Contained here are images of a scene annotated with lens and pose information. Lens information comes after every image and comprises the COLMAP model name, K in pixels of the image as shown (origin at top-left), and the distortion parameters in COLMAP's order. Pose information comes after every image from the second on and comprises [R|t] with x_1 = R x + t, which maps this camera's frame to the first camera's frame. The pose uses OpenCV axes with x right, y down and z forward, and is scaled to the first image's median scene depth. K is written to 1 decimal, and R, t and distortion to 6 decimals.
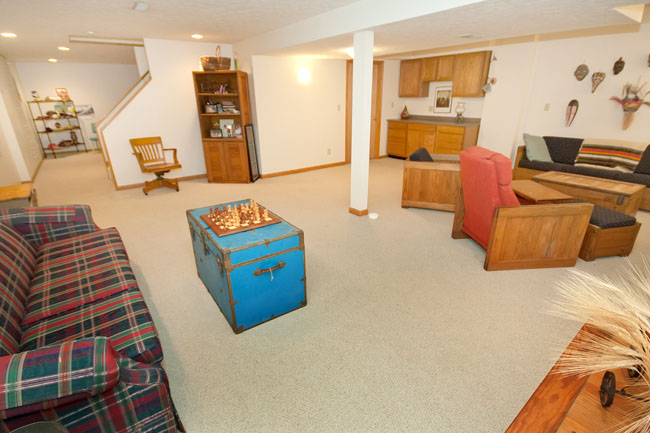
lens RADIAL K [[311.4, 0, 328.3], [0, 311.4, 215.2], [0, 0, 1]] dist [0.000593, -0.000158]
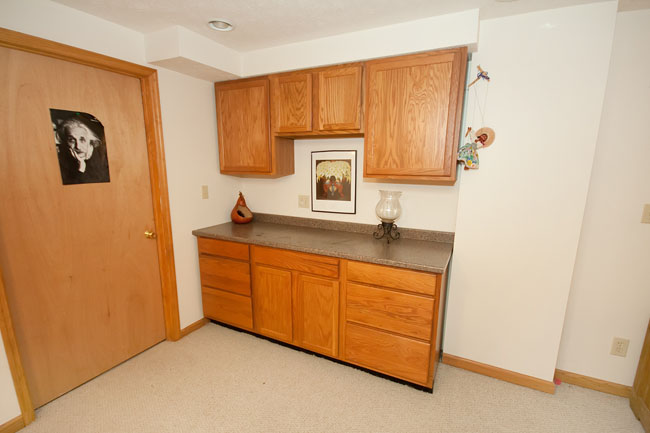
lens RADIAL K [[311.4, 0, 324.8], [0, 311.4, 223.0], [0, 0, 1]] dist [0.000593, -0.000158]
pose [[0.887636, -0.070365, 0.455138, 0.191196], [0.148623, 0.979150, -0.138476, -0.291345], [-0.435905, 0.190561, 0.879587, 0.728944]]
